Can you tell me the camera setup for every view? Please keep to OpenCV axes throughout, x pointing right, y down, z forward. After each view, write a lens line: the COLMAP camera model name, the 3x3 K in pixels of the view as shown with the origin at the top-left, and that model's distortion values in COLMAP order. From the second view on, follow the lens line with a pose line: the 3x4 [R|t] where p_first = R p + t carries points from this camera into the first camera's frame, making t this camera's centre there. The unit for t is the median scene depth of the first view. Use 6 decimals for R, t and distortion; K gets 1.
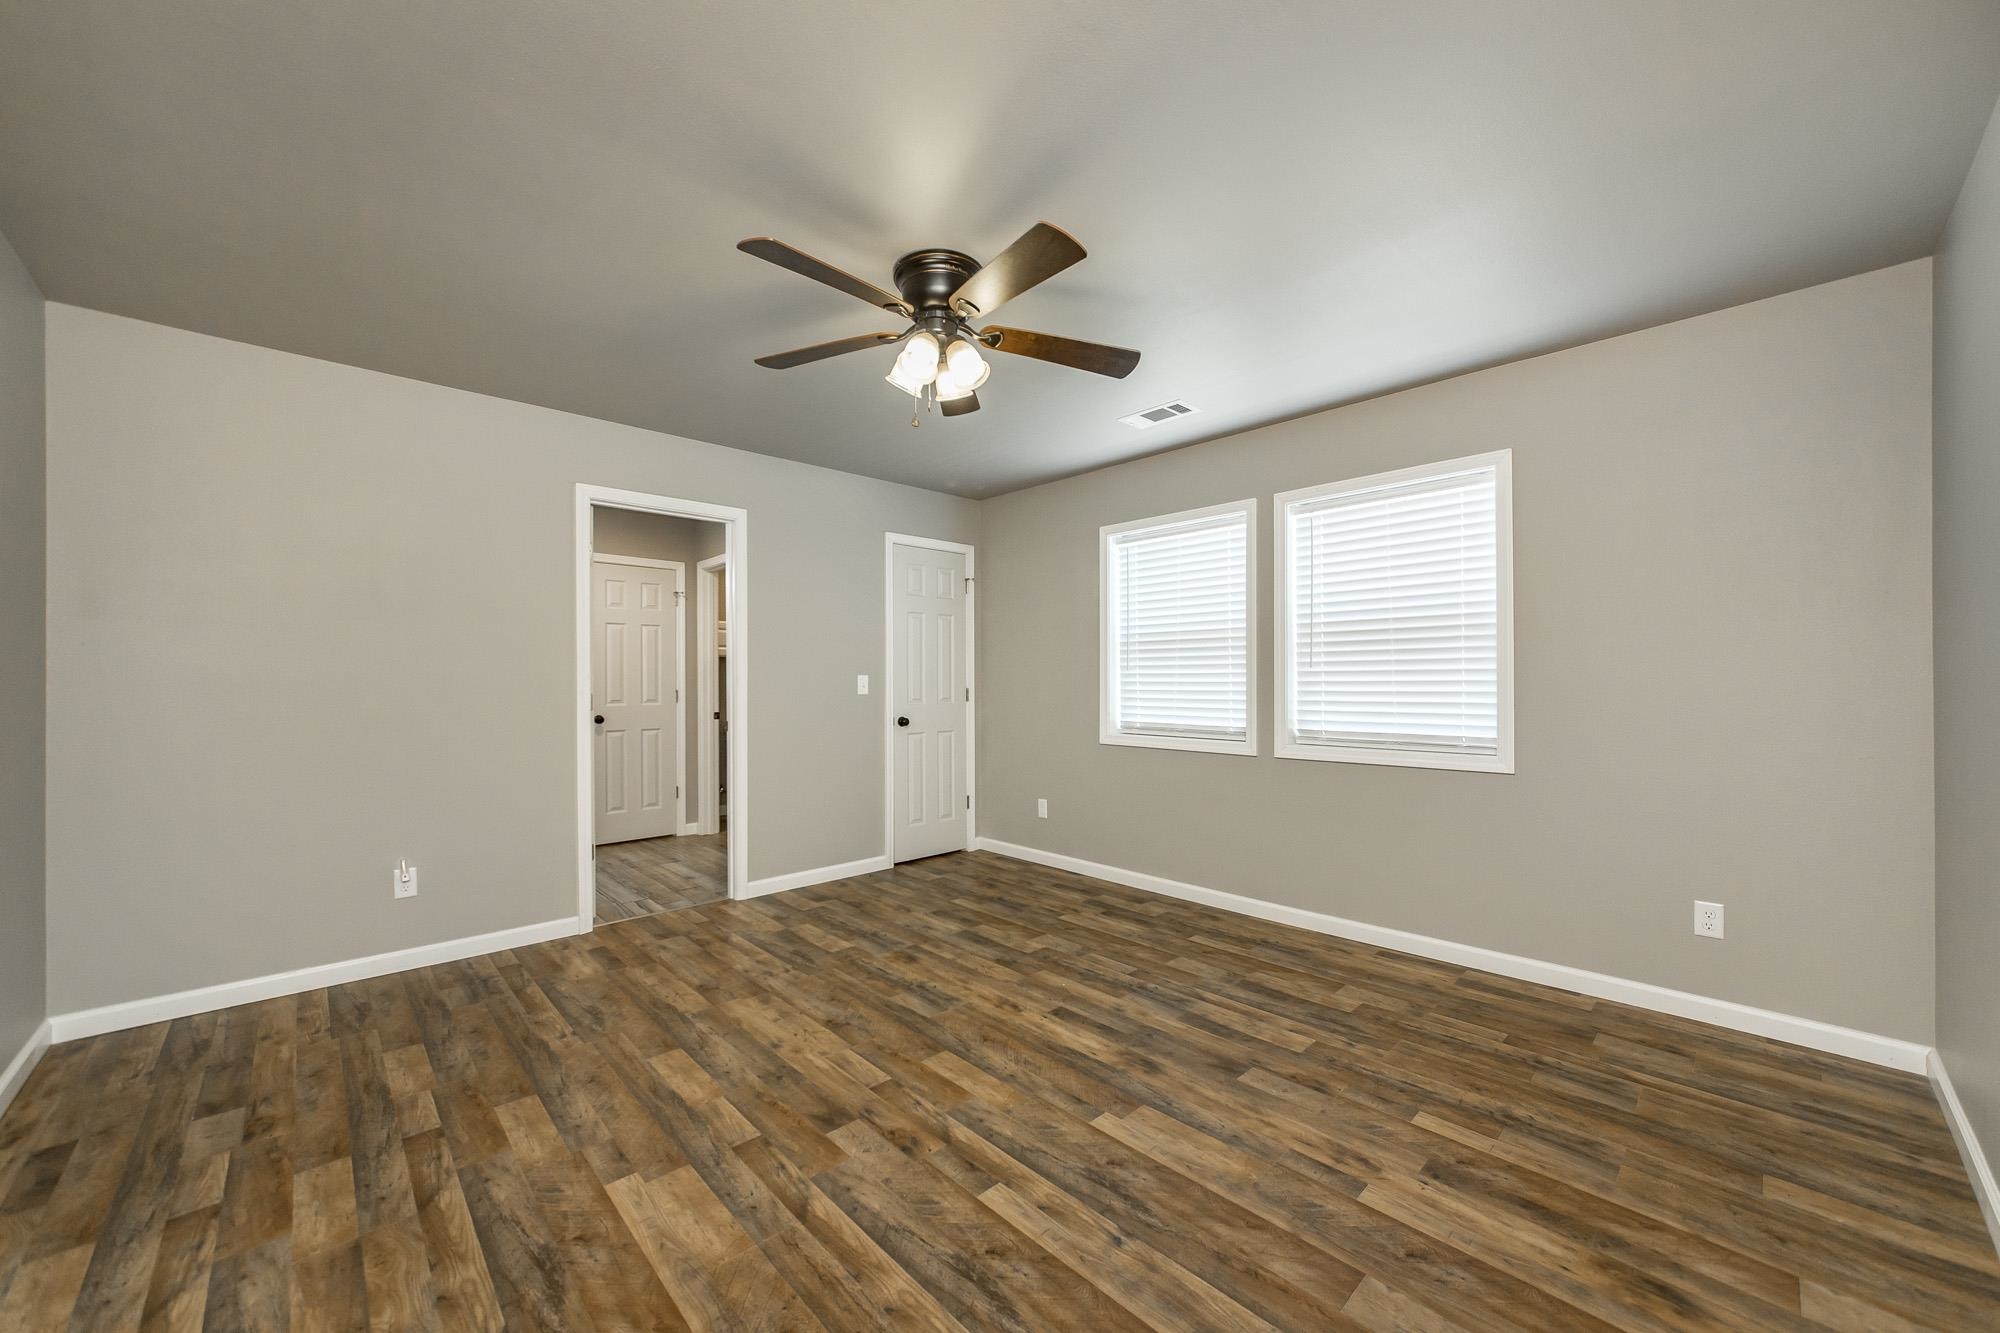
lens RADIAL K [[730.4, 0, 988.3], [0, 730.4, 672.0], [0, 0, 1]] dist [-0.009952, 0.002681]
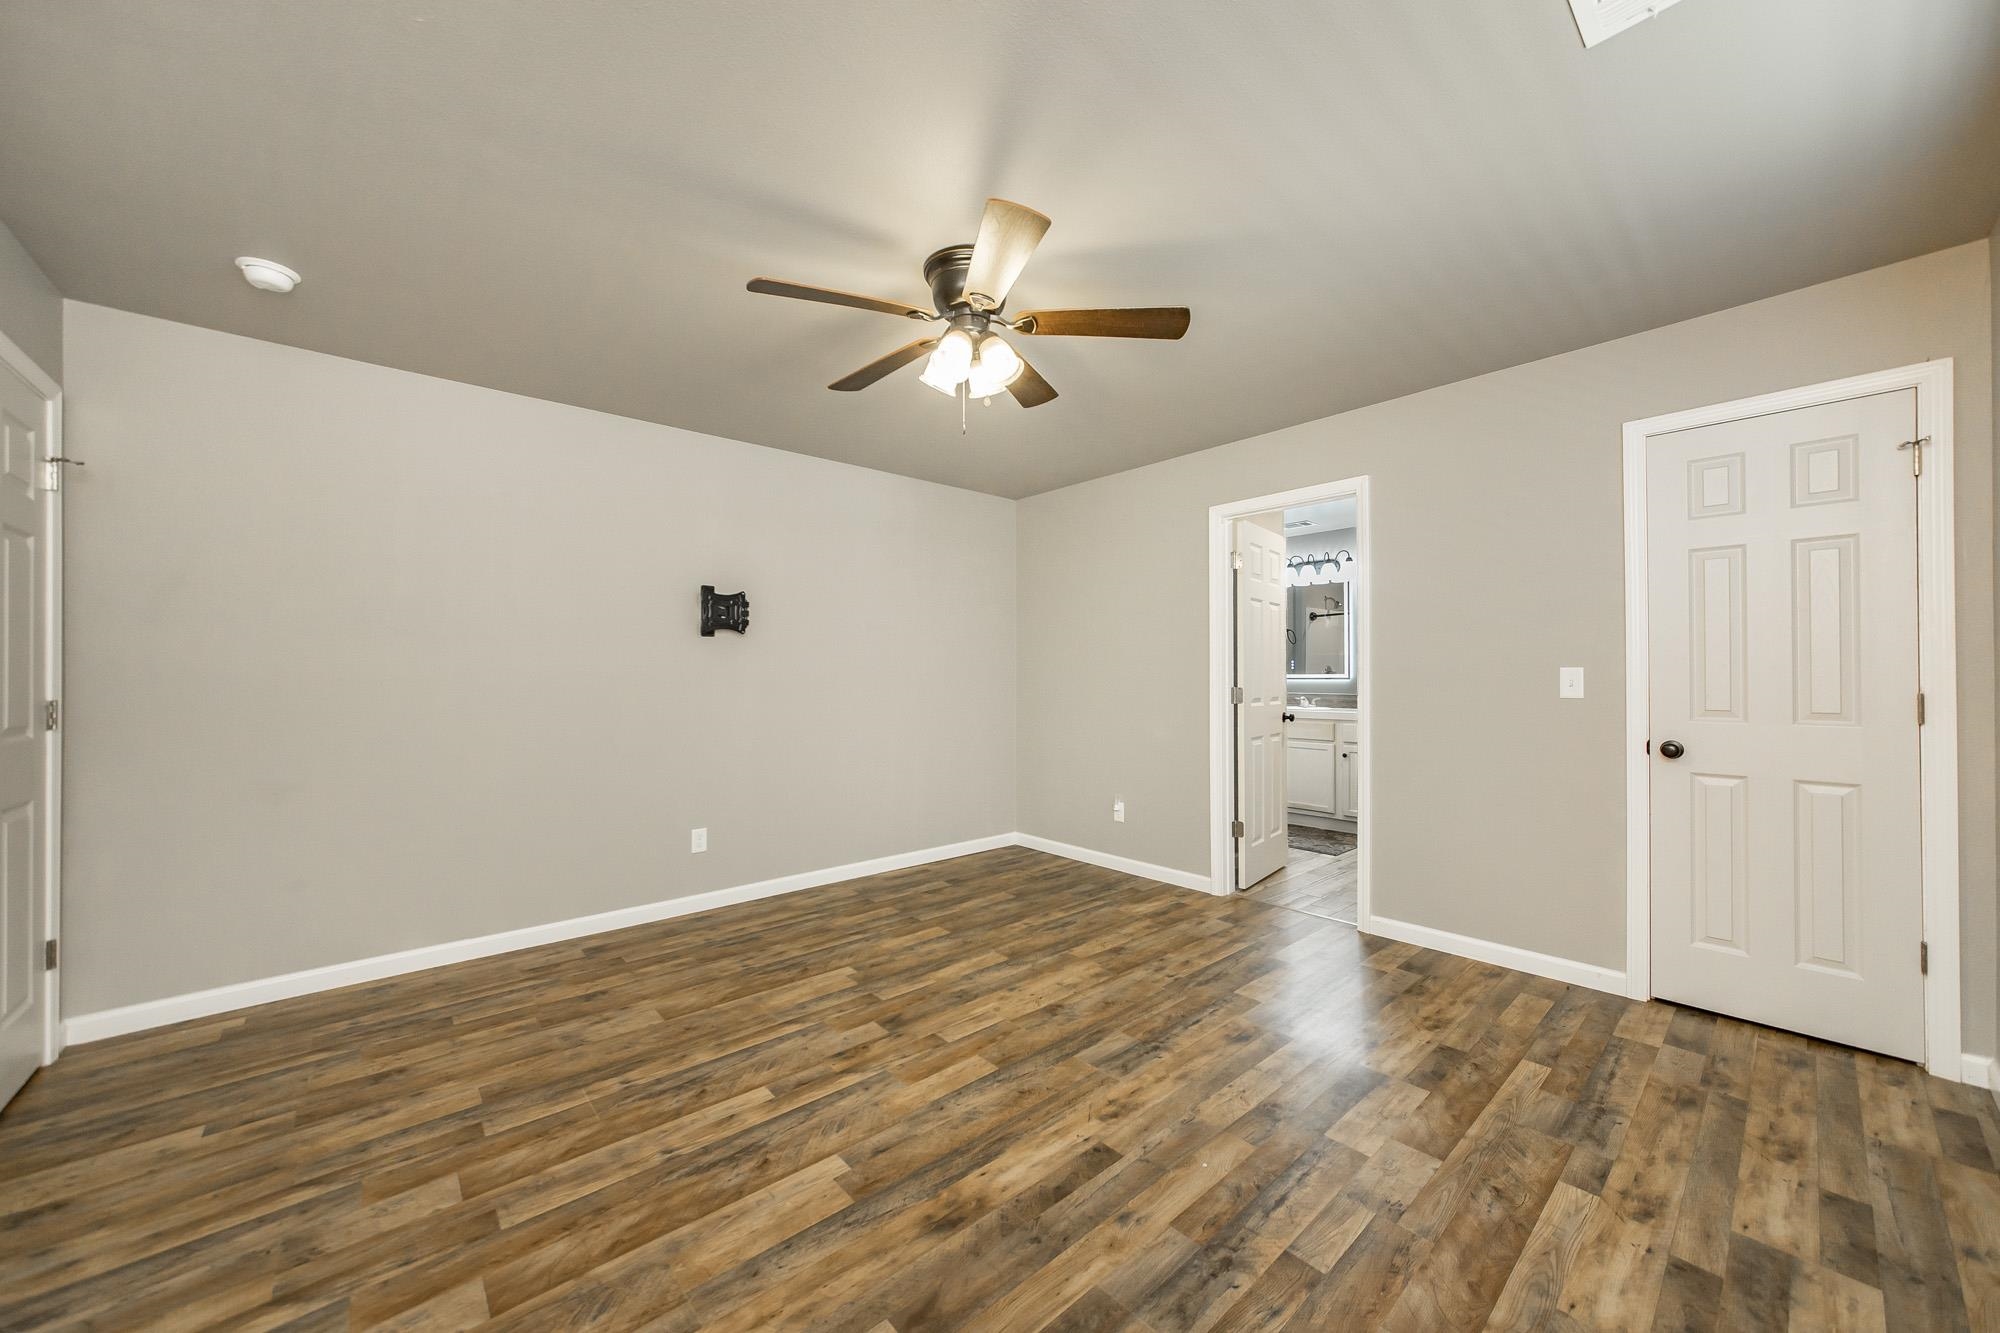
lens RADIAL K [[730.4, 0, 1019.1], [0, 730.4, 667.6], [0, 0, 1]] dist [-0.009952, 0.002681]
pose [[-0.001379, -0.007031, -0.999974, 0.862355], [0.012204, 0.999901, -0.007047, 0.005943], [0.999925, -0.012213, -0.001293, 1.000037]]
